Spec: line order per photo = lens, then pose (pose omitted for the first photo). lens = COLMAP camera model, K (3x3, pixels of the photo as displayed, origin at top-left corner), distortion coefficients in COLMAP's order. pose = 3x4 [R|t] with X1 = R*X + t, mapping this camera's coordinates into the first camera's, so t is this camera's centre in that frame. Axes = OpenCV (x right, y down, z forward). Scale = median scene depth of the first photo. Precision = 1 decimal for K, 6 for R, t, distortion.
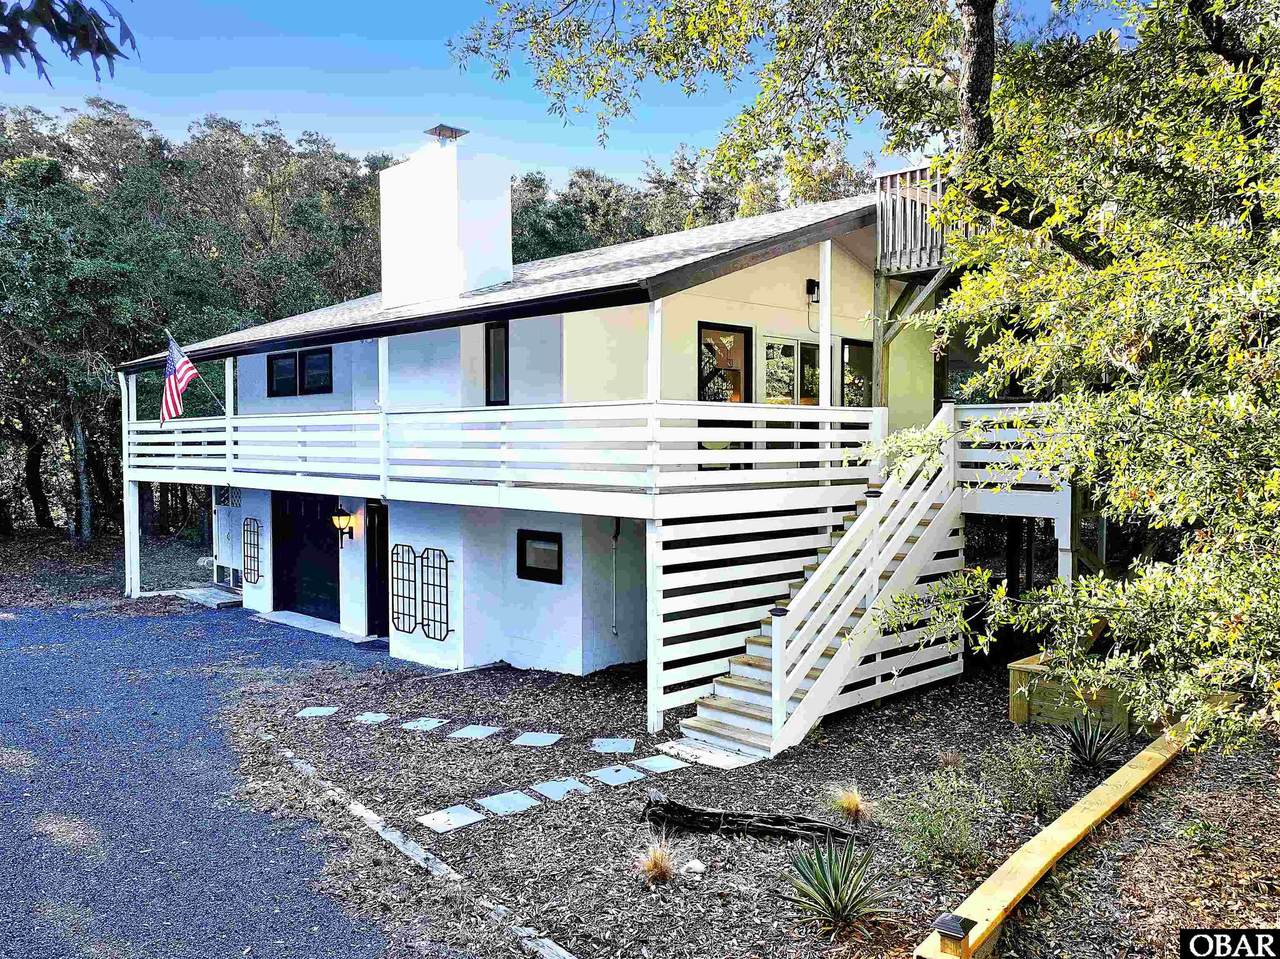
lens RADIAL K [[1039.1, 0, 637.3], [0, 1039.1, 481.2], [0, 0, 1]] dist [0.002441, 0.006215]
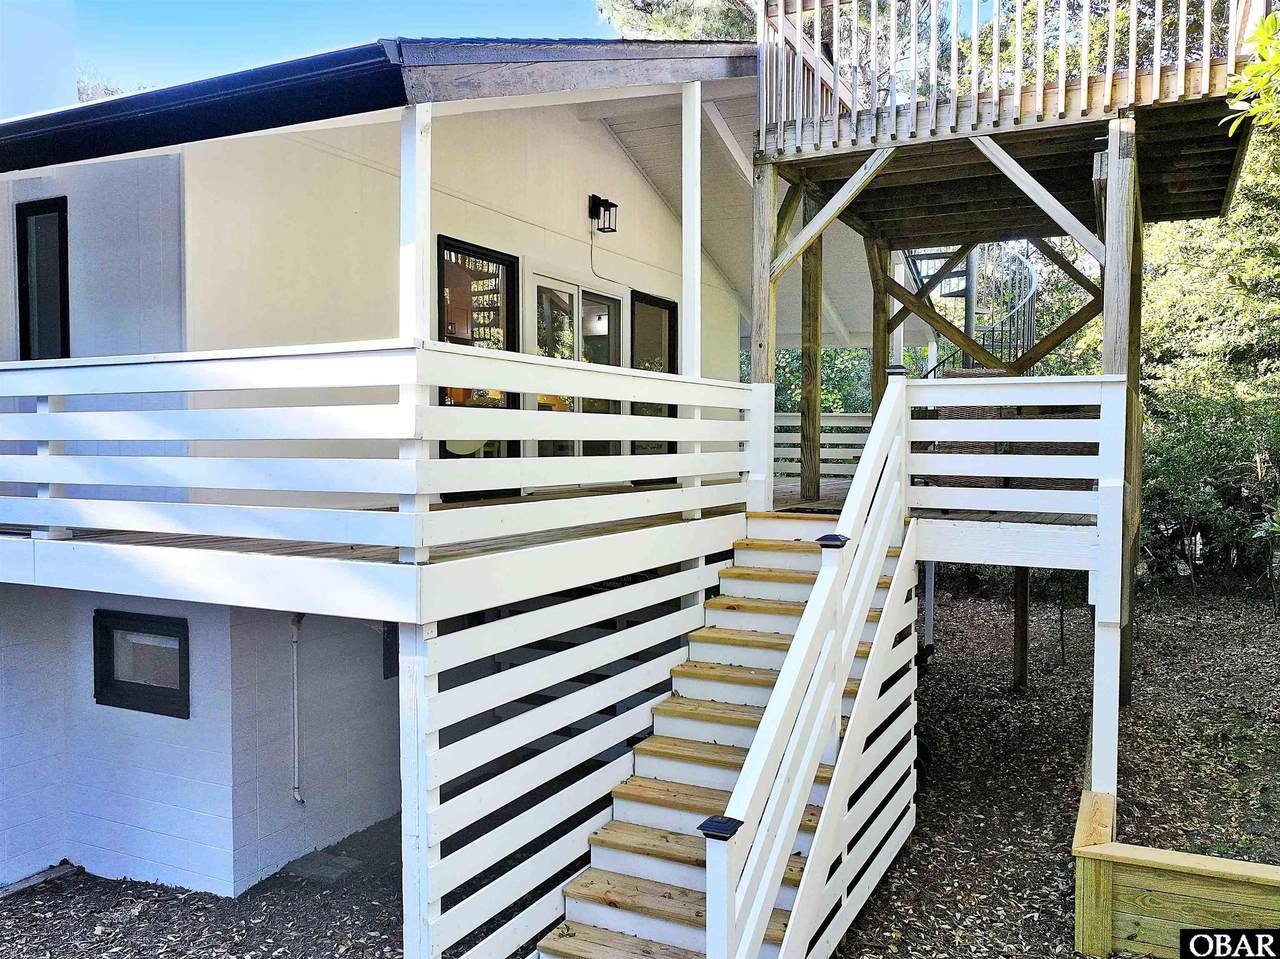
lens RADIAL K [[1039.1, 0, 638.2], [0, 1039.1, 485.7], [0, 0, 1]] dist [0.002441, 0.006215]
pose [[0.945574, -0.011811, 0.325193, -0.030613], [0.010892, 0.999930, 0.004644, -0.016990], [-0.325225, -0.000849, 0.945636, 0.478147]]
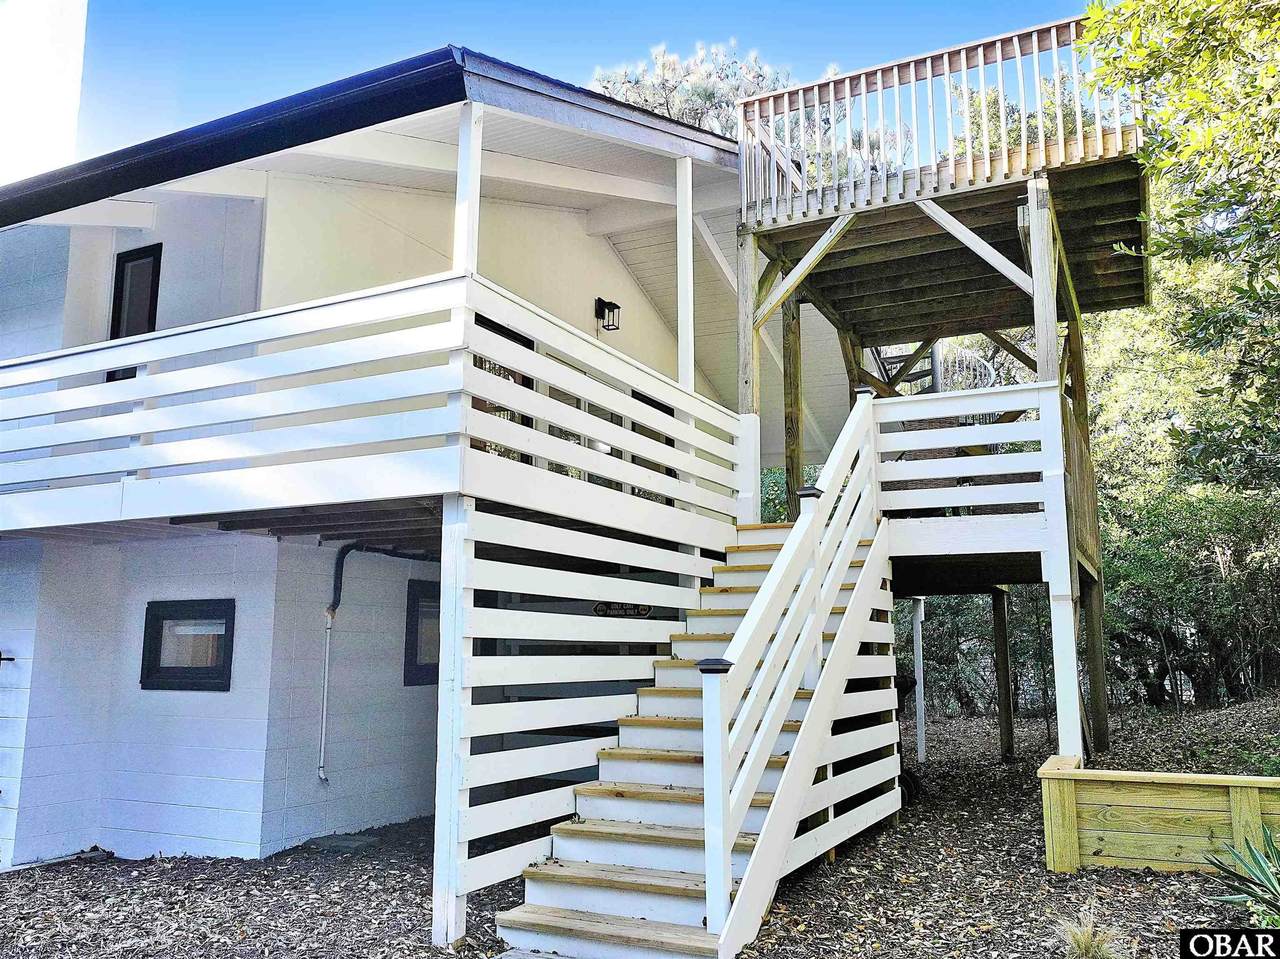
lens RADIAL K [[1039.1, 0, 637.6], [0, 1039.1, 482.9], [0, 0, 1]] dist [0.002441, 0.006215]
pose [[0.944612, 0.054900, 0.323565, -0.056216], [0.011036, 0.980038, -0.198504, 0.111268], [-0.328004, 0.191080, 0.925150, 0.419236]]
